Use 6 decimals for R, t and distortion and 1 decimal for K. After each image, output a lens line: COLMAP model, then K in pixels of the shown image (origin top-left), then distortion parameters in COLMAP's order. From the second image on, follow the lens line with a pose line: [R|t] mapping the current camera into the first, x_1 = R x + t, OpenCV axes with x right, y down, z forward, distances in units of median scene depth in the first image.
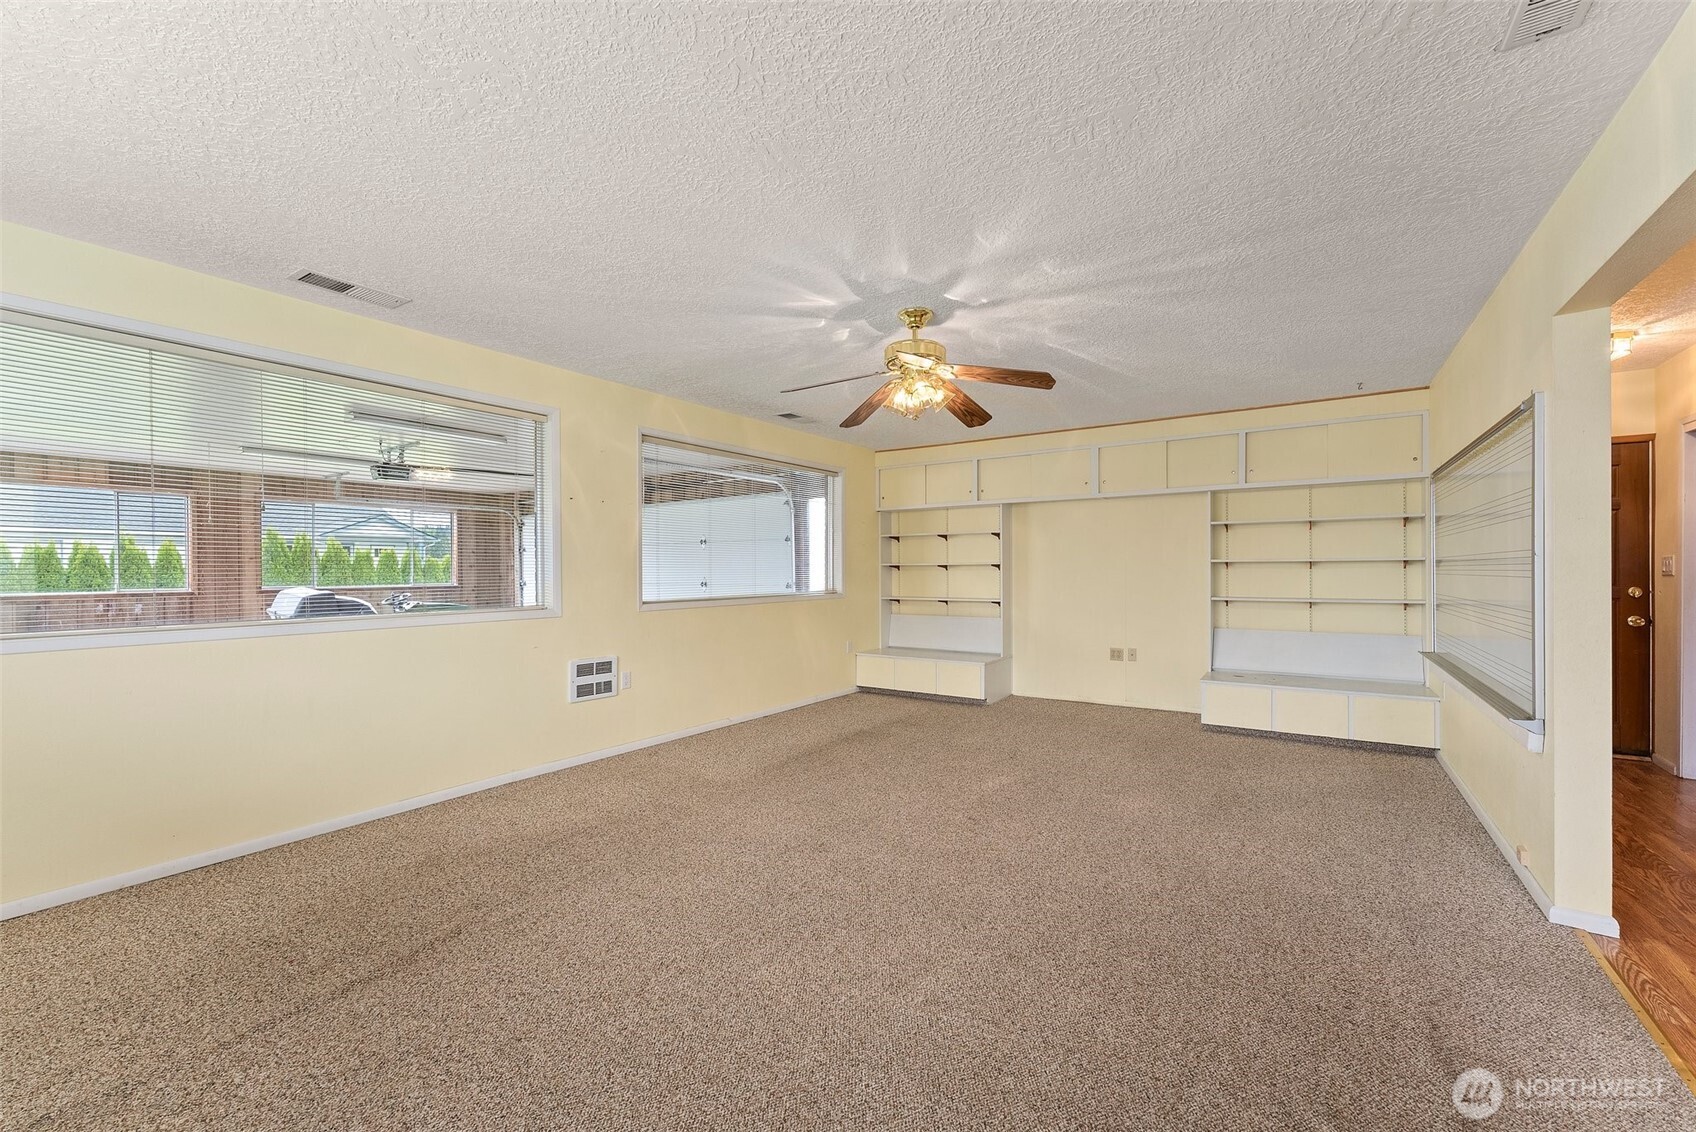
lens RADIAL K [[680.6, 0, 852.2], [0, 680.6, 568.8], [0, 0, 1]] dist [0.000656, 0.000237]
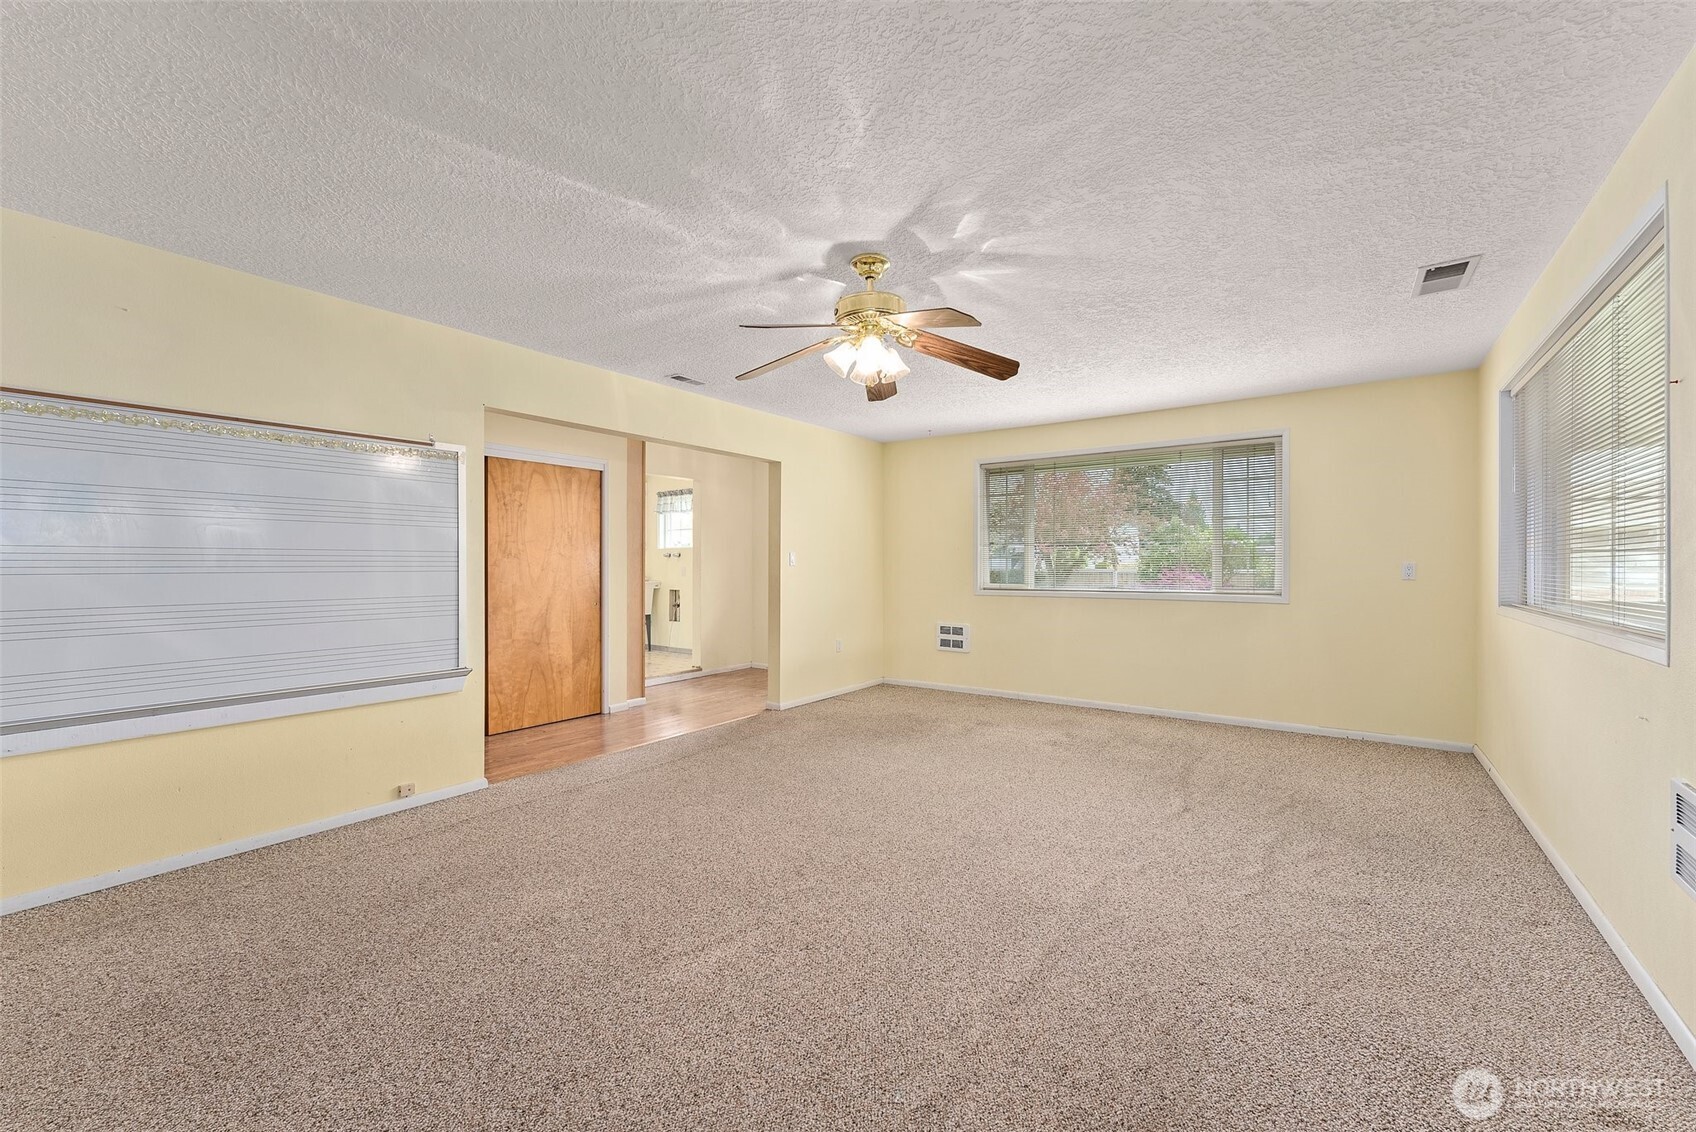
lens RADIAL K [[680.6, 0, 841.4], [0, 680.6, 566.6], [0, 0, 1]] dist [0.000656, 0.000237]
pose [[-0.999186, 0.008276, 0.039494, 0.102224], [0.008279, 0.999966, -0.000101, 0.007243], [-0.039493, 0.000226, -0.999220, 1.930384]]
